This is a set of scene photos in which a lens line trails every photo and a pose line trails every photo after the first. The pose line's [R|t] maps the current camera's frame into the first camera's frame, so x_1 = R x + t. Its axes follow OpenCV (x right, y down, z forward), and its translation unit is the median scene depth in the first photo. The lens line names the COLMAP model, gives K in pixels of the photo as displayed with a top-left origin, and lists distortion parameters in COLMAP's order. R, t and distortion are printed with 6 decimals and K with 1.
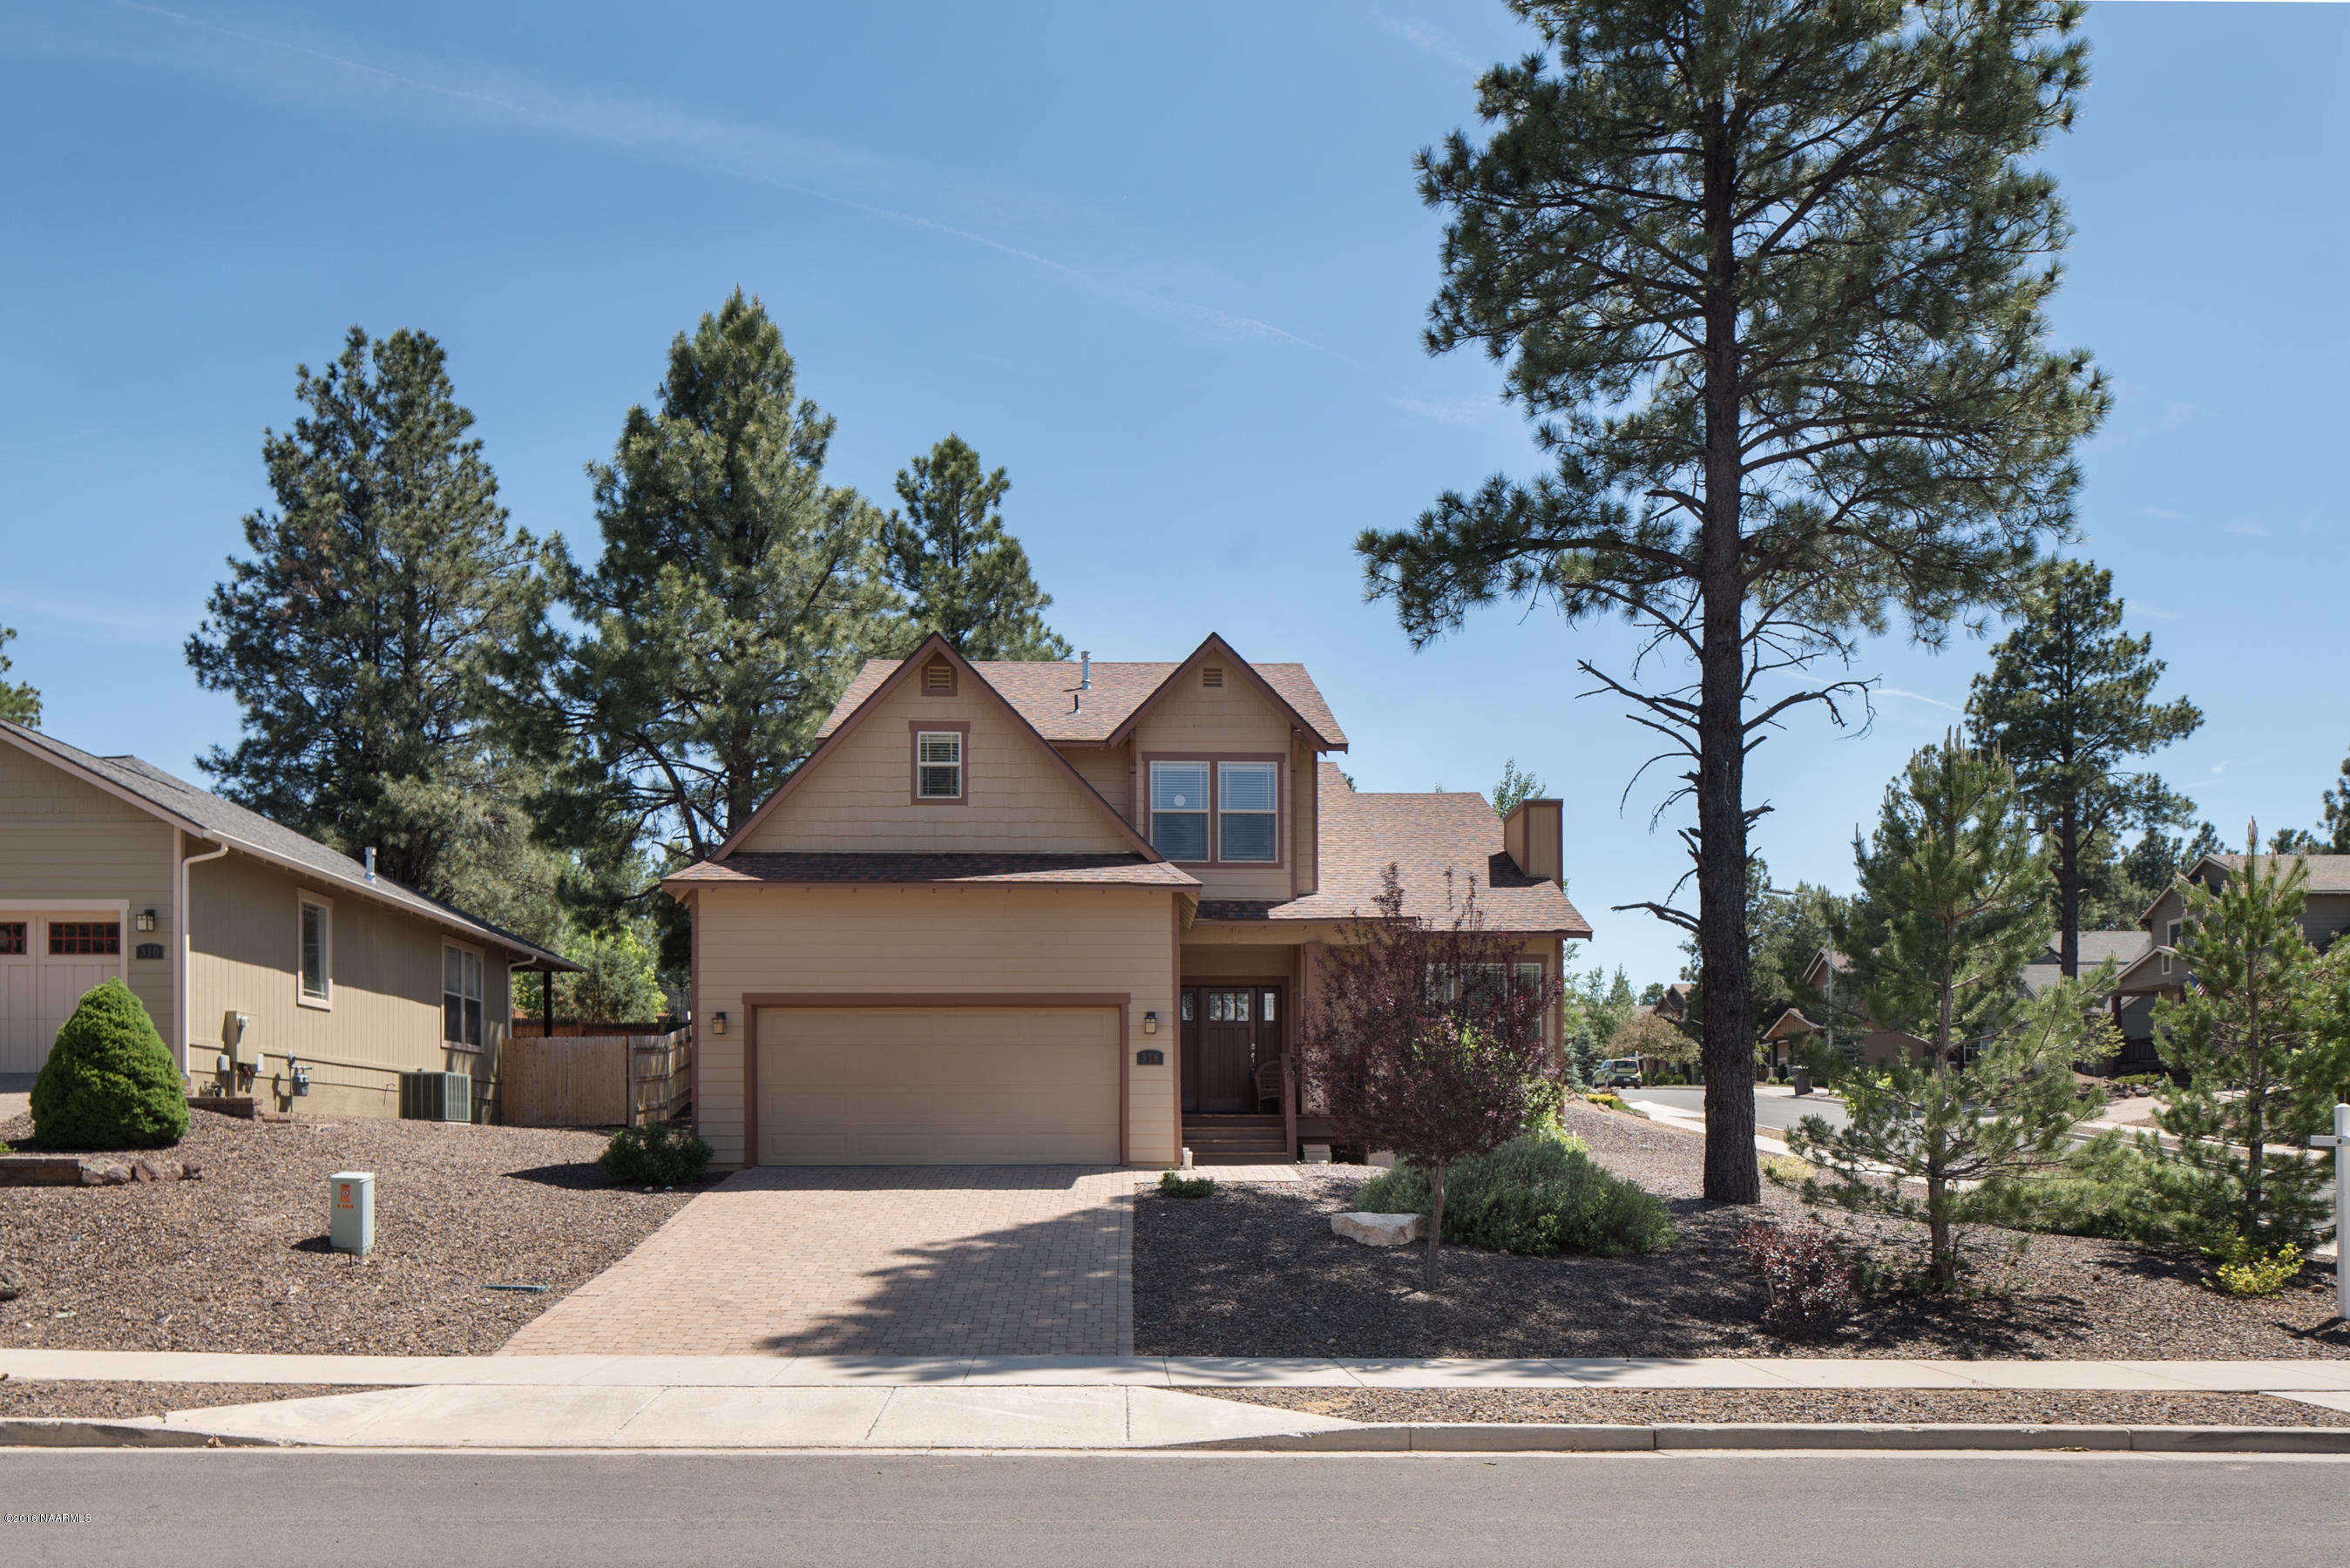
lens RADIAL K [[1631.8, 0, 1174.9], [0, 1631.8, 940.2], [0, 0, 1]] dist [-0.004488, -0.002719]
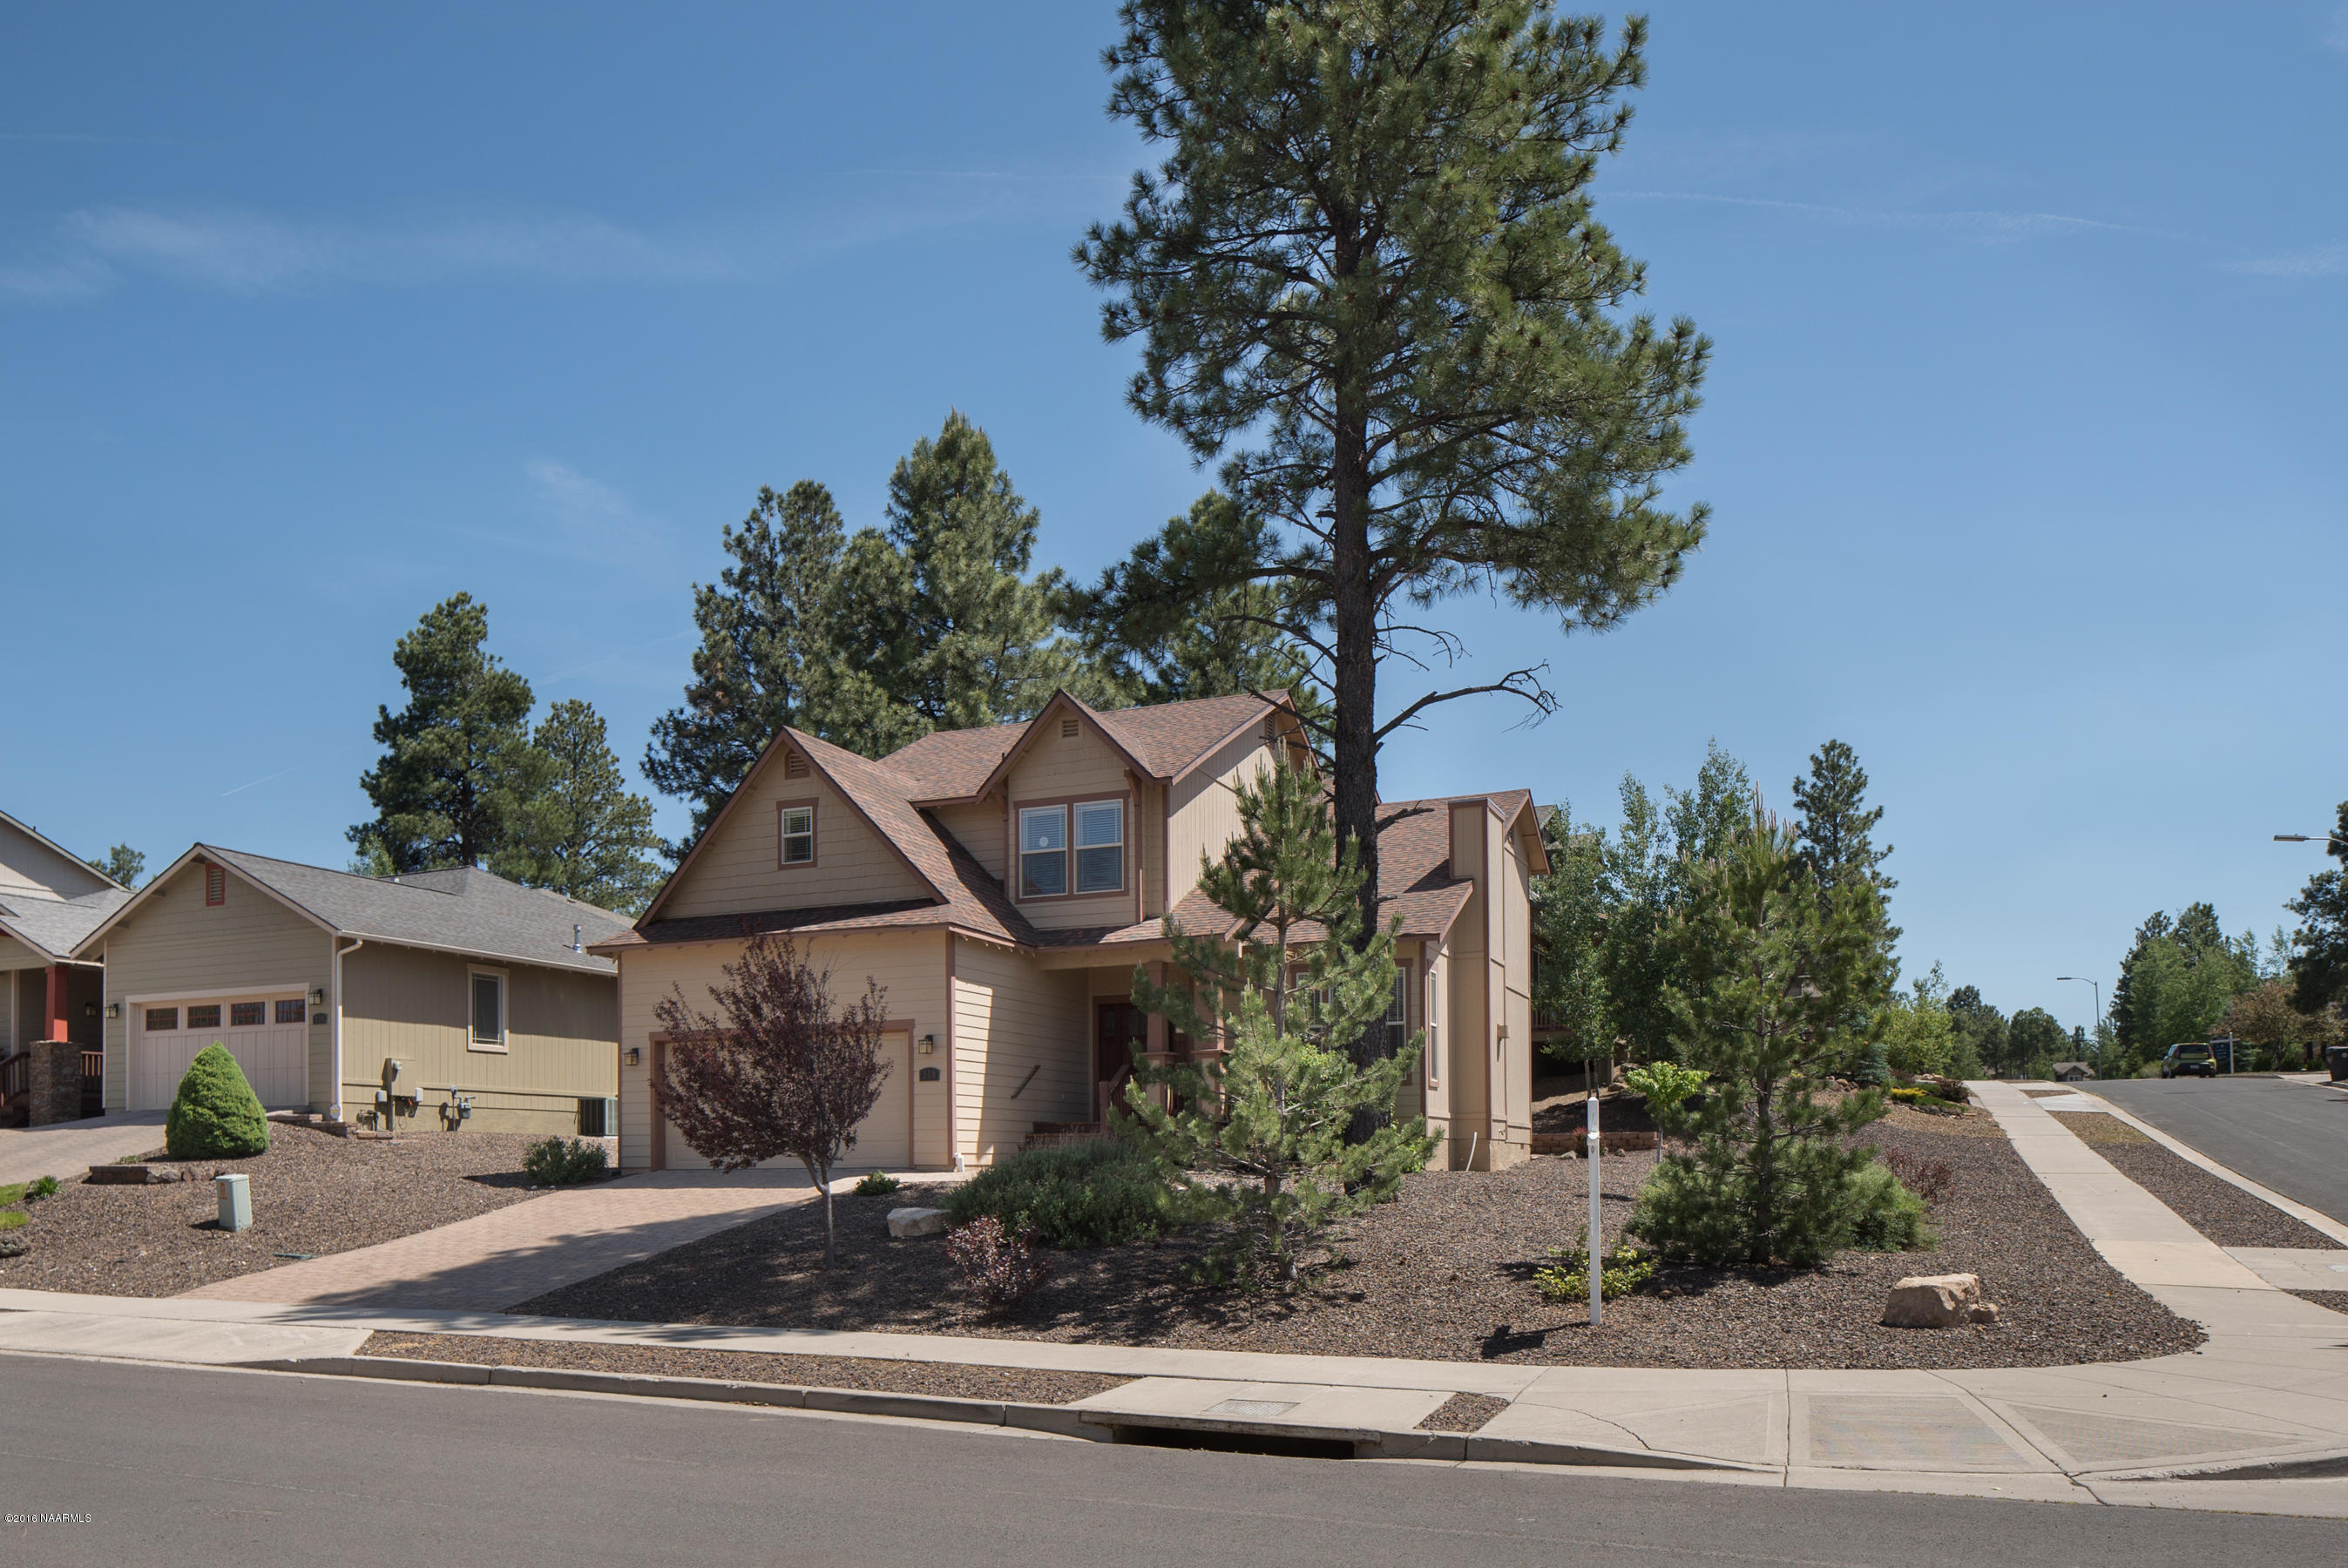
lens RADIAL K [[1633.3, 0, 1172.8], [0, 1633.3, 923.0], [0, 0, 1]] dist [-0.000475, -0.004131]
pose [[0.907753, -0.065663, -0.414333, 0.626155], [0.059960, 0.997842, -0.026771, 0.006164], [0.415197, -0.000542, 0.909731, 0.020506]]
